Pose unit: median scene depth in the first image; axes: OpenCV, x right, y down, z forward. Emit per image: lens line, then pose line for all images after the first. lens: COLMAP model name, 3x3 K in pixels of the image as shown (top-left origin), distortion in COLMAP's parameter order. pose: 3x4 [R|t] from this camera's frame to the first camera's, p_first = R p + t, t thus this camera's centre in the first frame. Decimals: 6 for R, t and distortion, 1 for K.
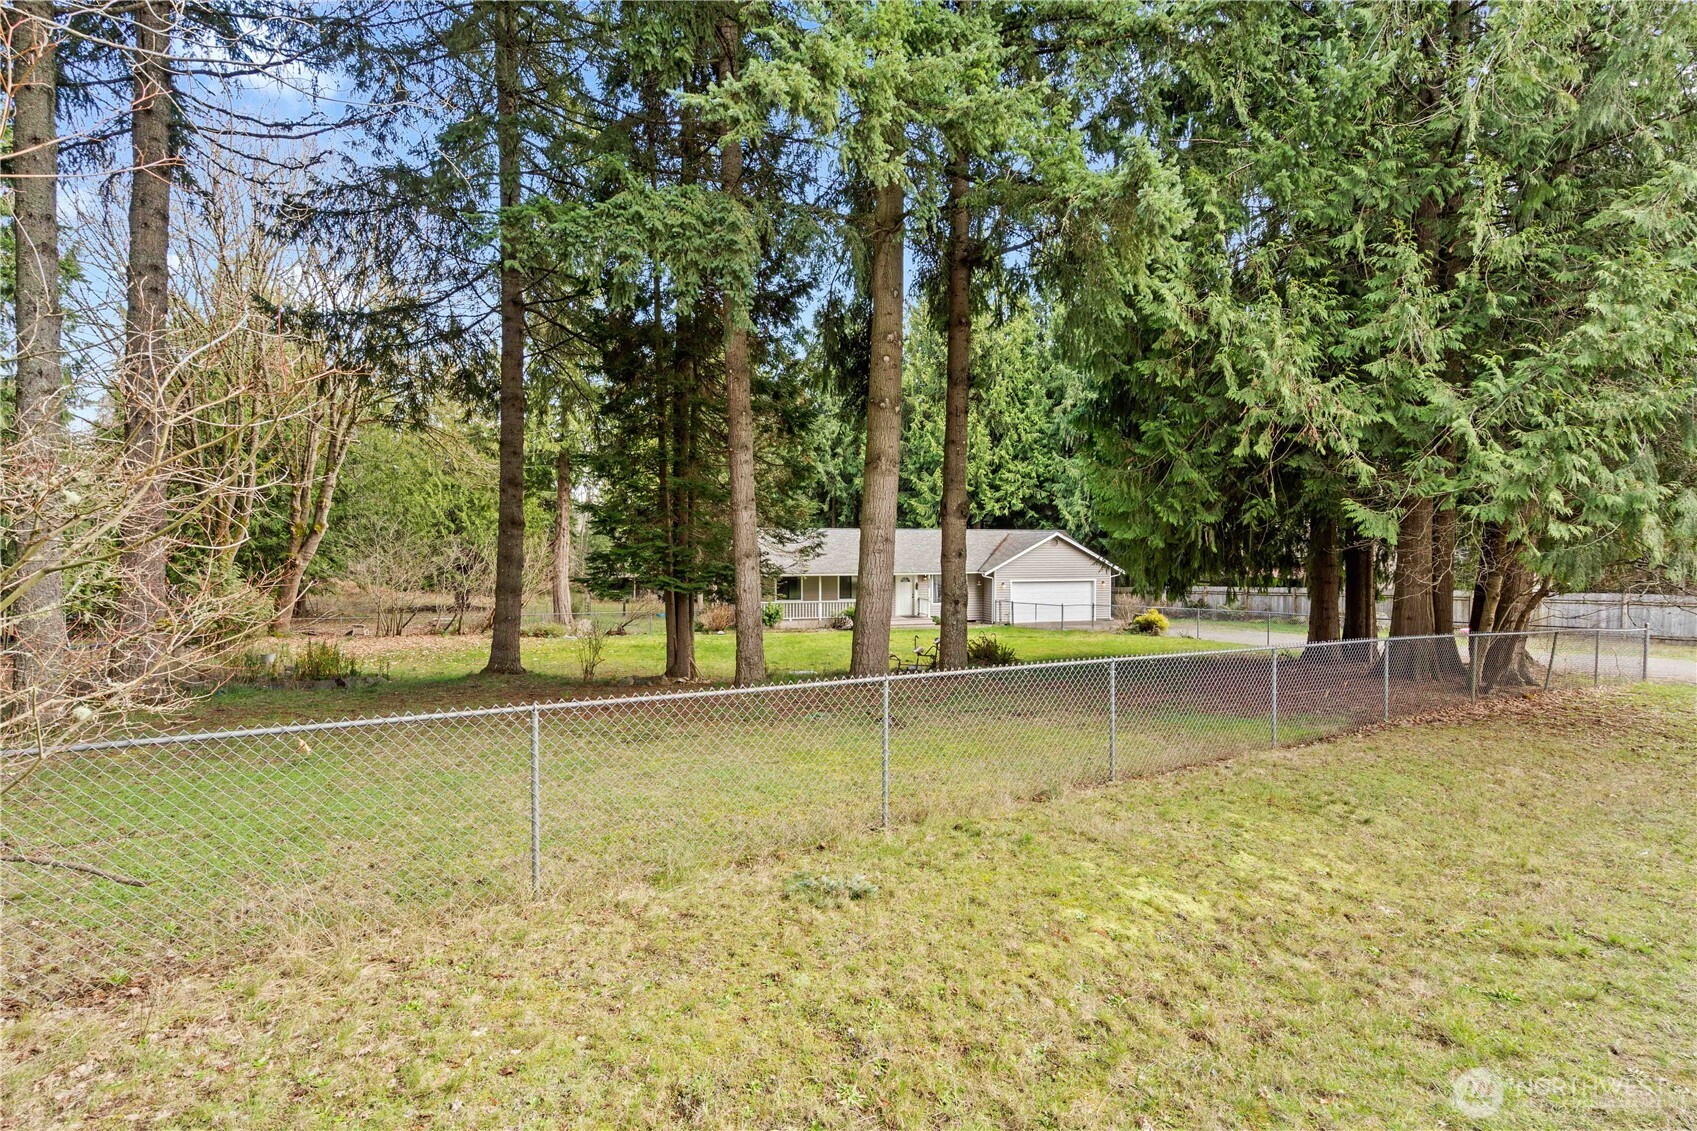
lens RADIAL K [[775.7, 0, 840.0], [0, 775.7, 572.6], [0, 0, 1]] dist [-0.000726, 0.000283]
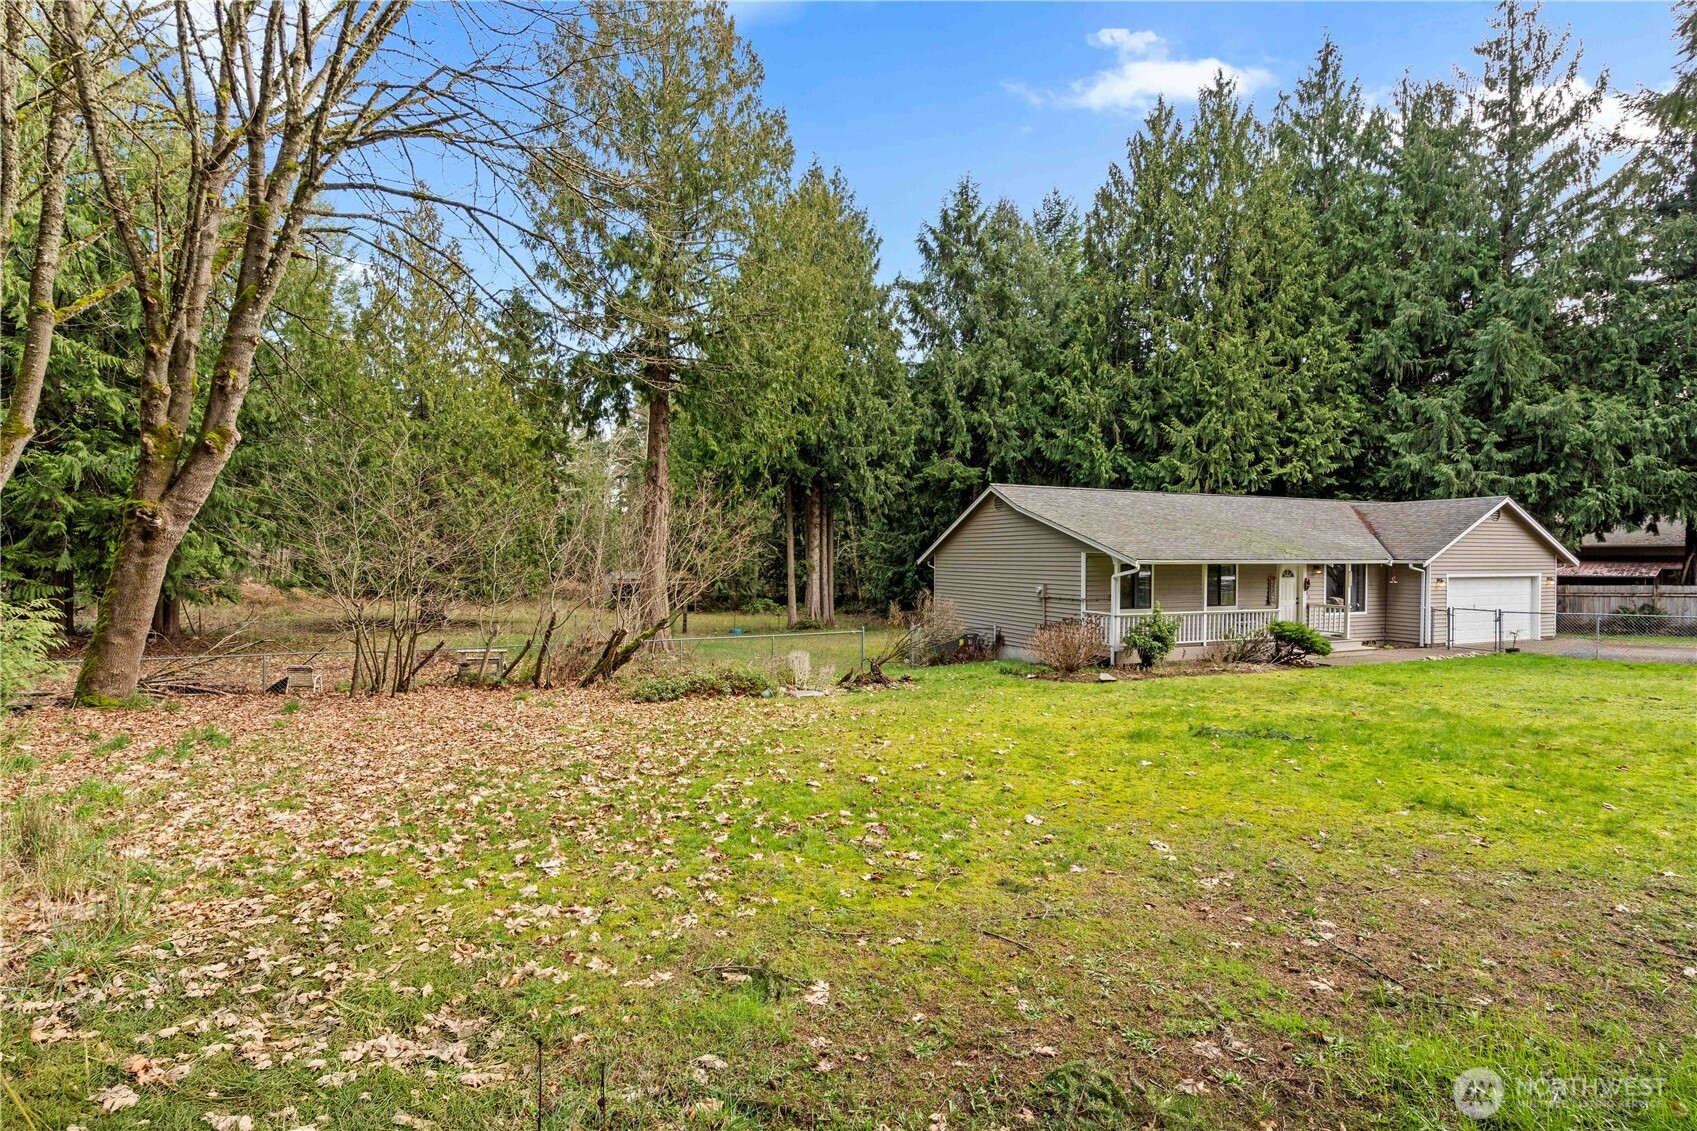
lens RADIAL K [[775.7, 0, 852.6], [0, 775.7, 565.6], [0, 0, 1]] dist [-0.000726, 0.000283]
pose [[0.993538, 0.002123, 0.113482, -0.383645], [-0.000226, 0.999860, -0.016726, 0.015916], [-0.113501, 0.016593, 0.993399, 0.554129]]
